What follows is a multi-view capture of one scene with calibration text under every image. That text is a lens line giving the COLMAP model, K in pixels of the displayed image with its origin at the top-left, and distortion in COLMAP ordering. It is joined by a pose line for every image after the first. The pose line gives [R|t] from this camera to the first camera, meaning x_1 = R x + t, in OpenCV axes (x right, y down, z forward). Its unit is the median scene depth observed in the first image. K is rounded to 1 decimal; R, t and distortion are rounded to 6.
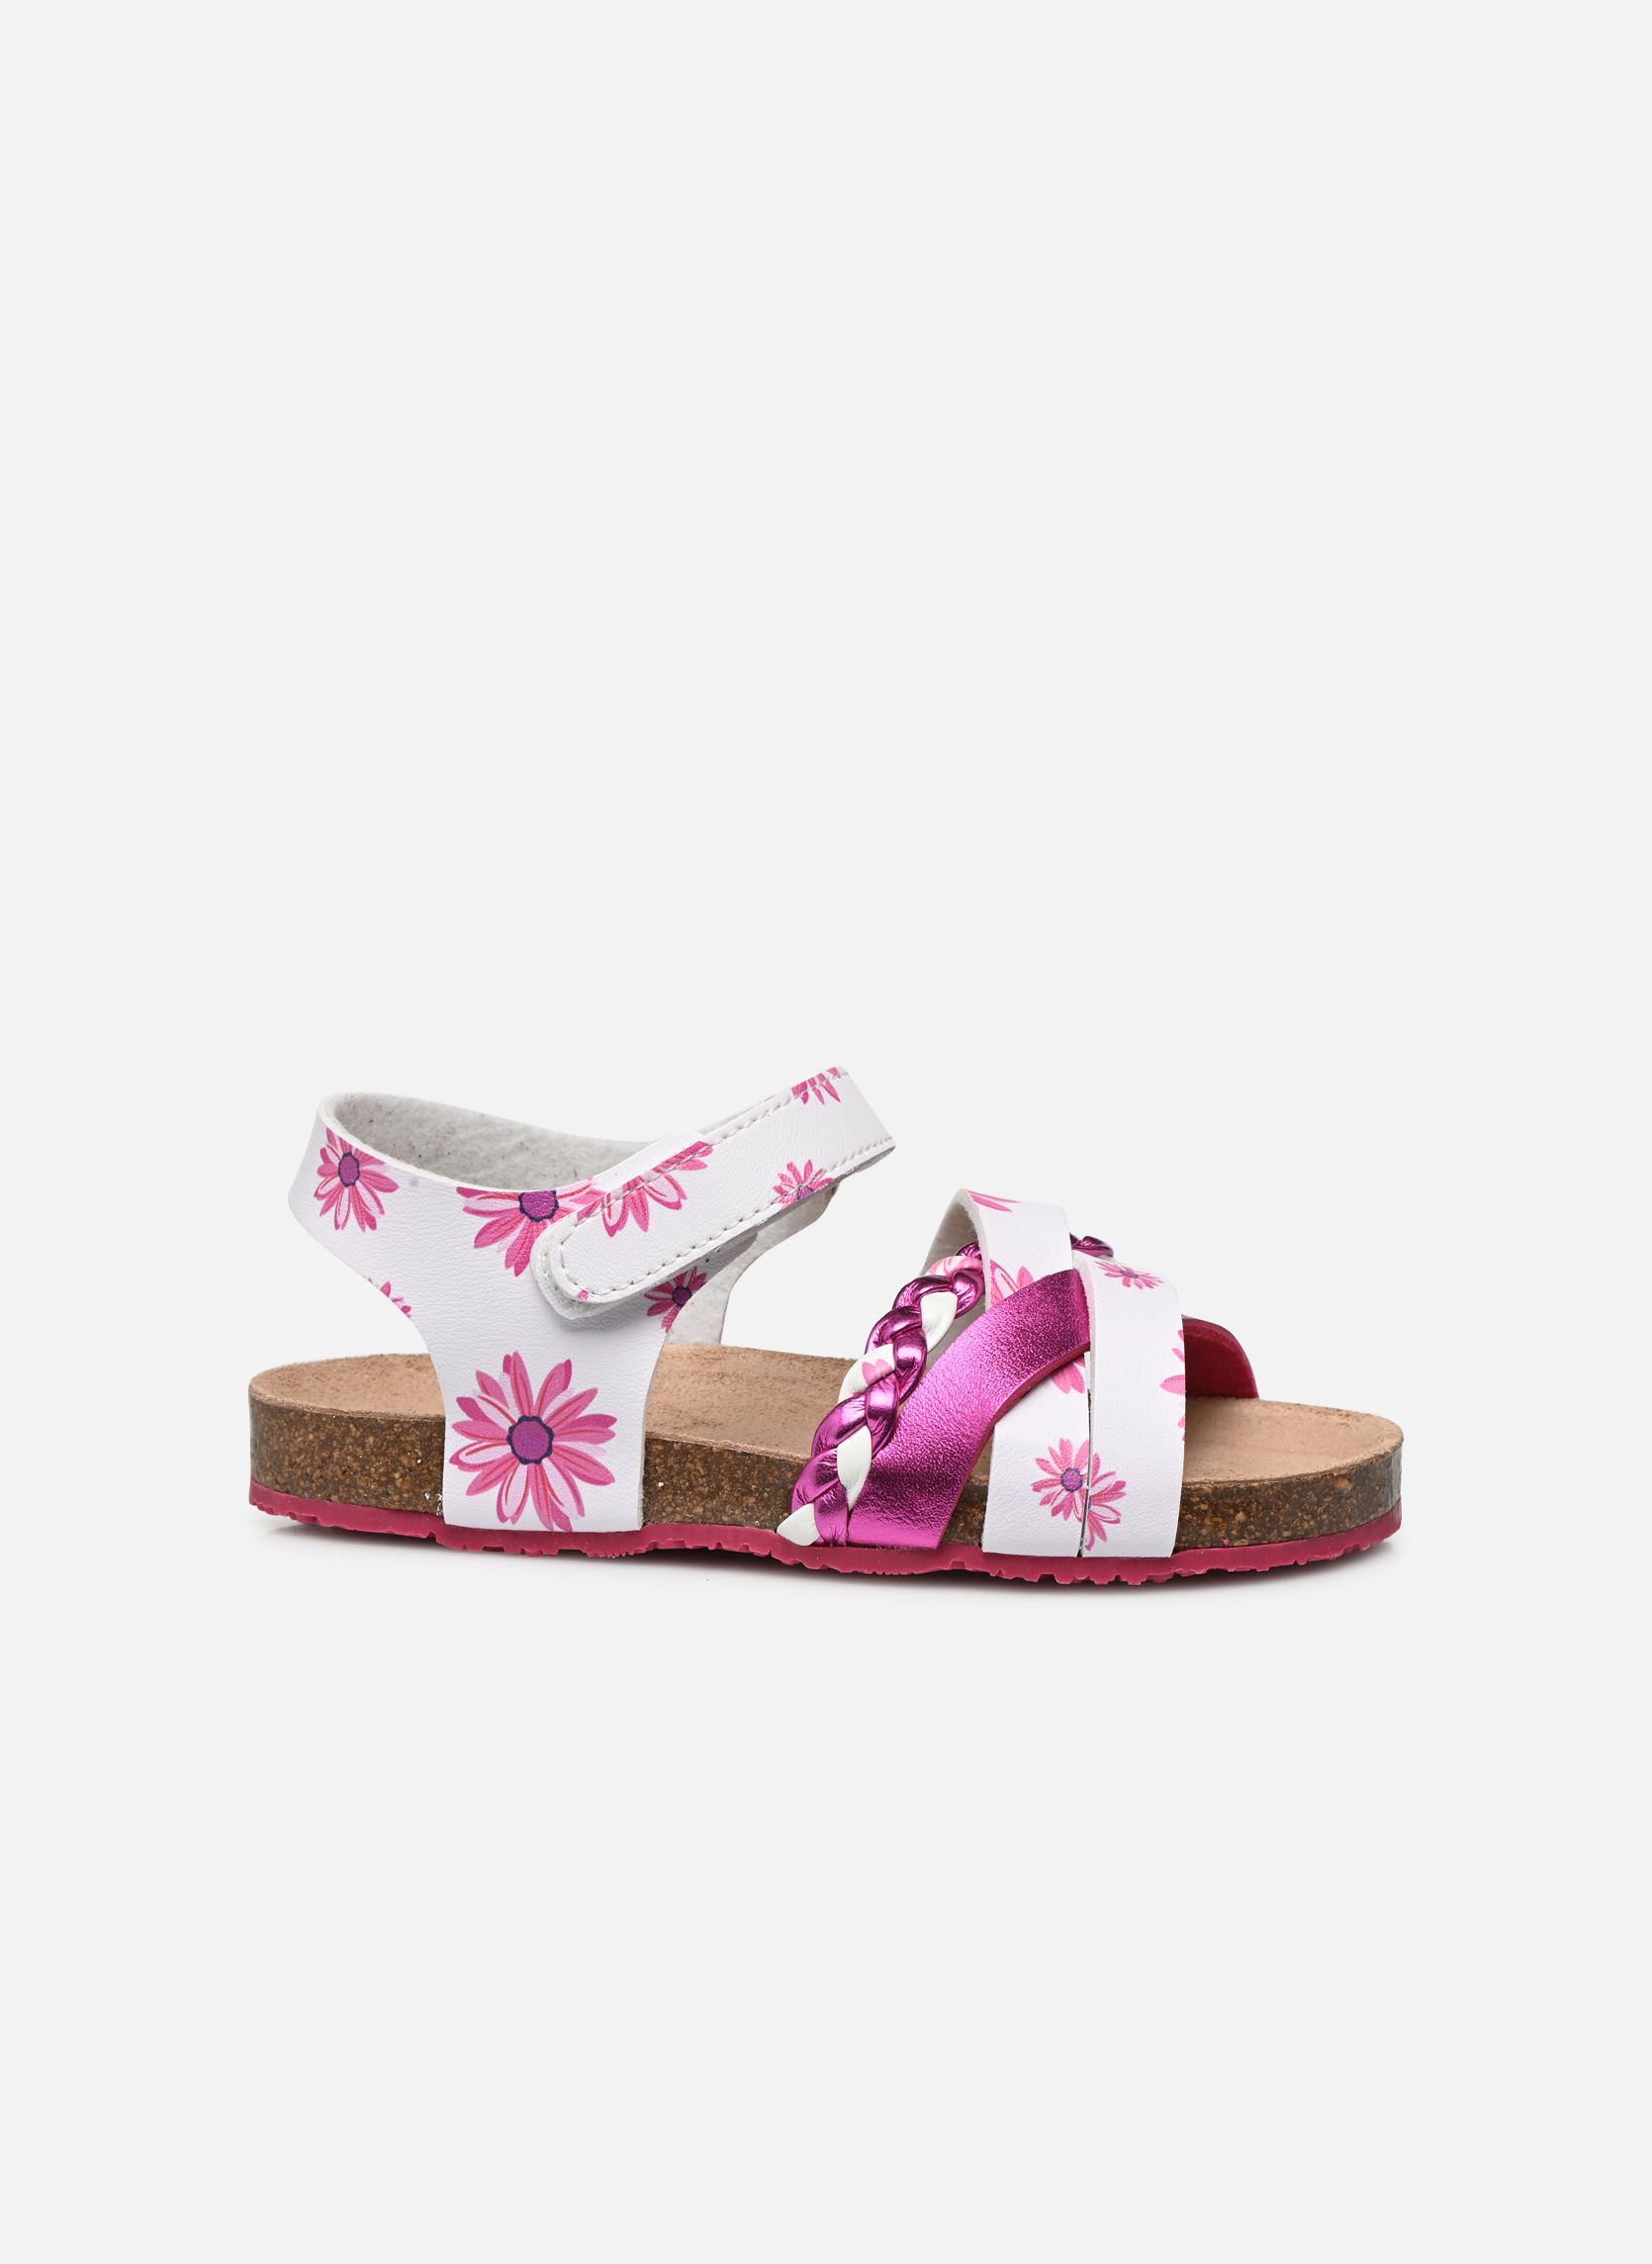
lens RADIAL K [[7172.3, 0, 823.0], [0, 7172.3, 1128.0], [0, 0, 1]] dist [0.217513, 0.000000]
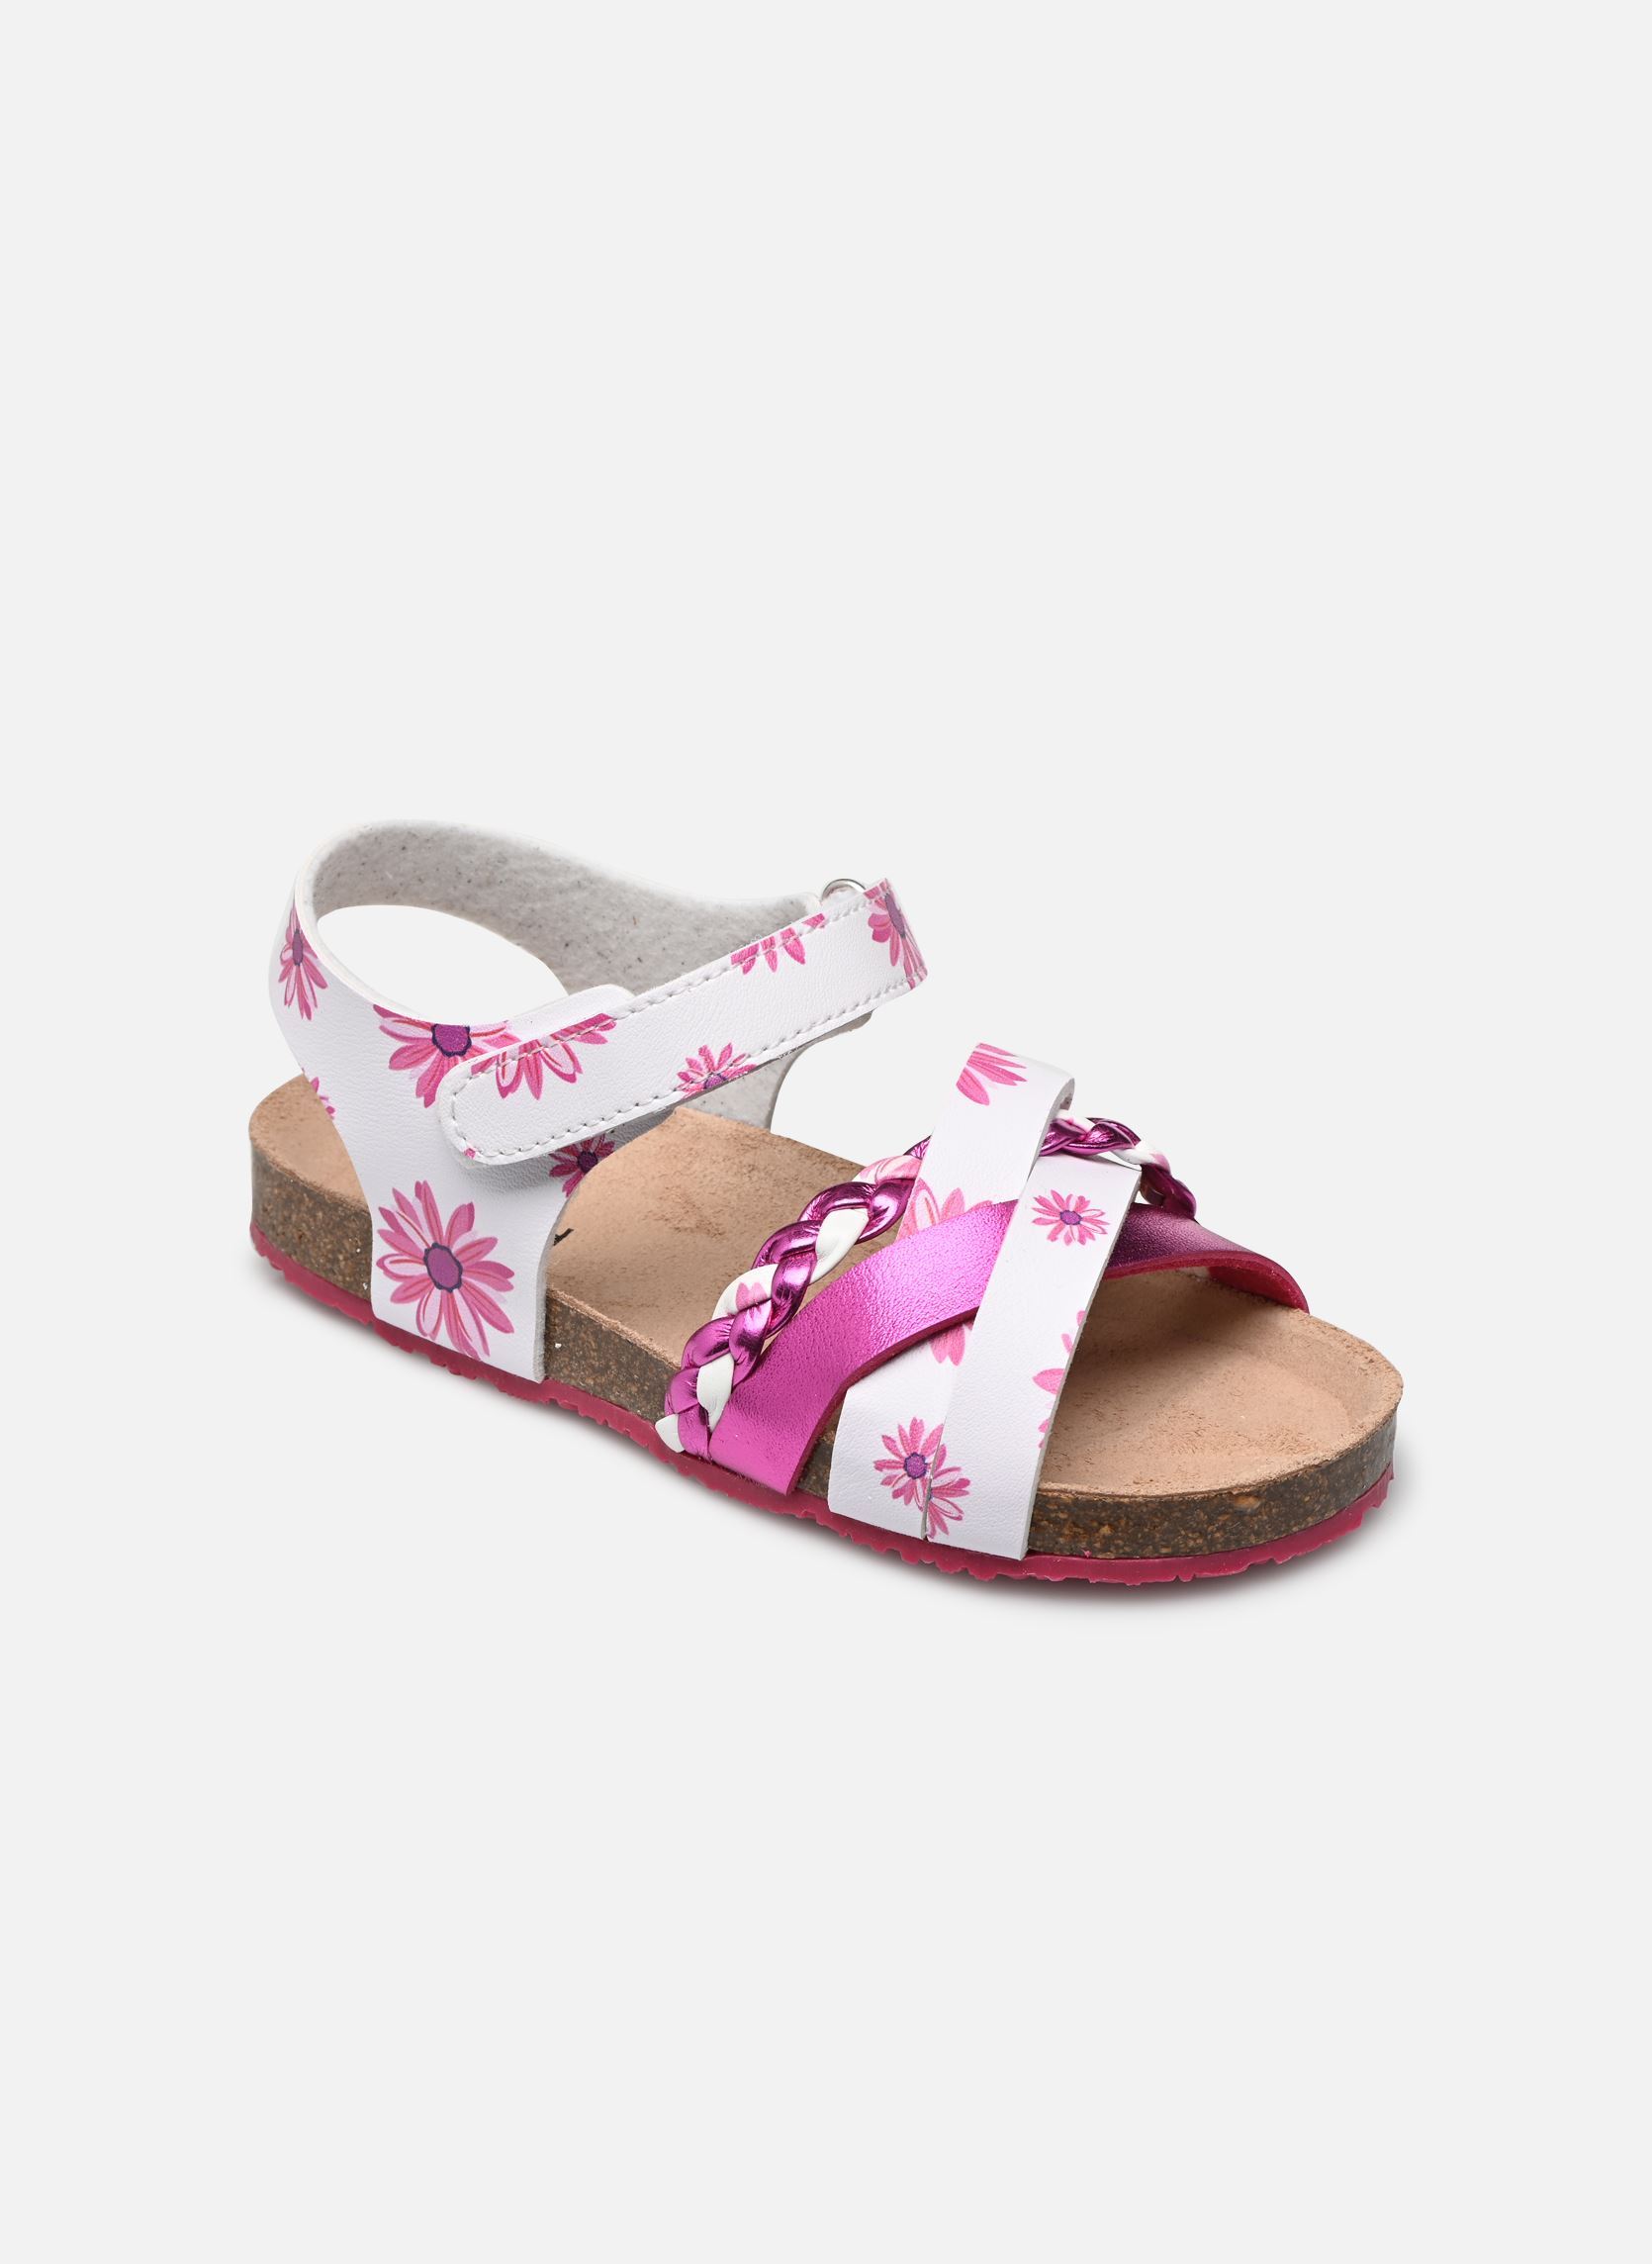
lens RADIAL K [[7172.3, 0, 828.5], [0, 7172.3, 1136.2], [0, 0, 1]] dist [0.217513, 0.000000]
pose [[0.897141, 0.205694, -0.390932, 0.366529], [-0.056910, 0.931417, 0.359478, -0.311606], [0.438063, -0.300255, 0.847318, 0.236119]]
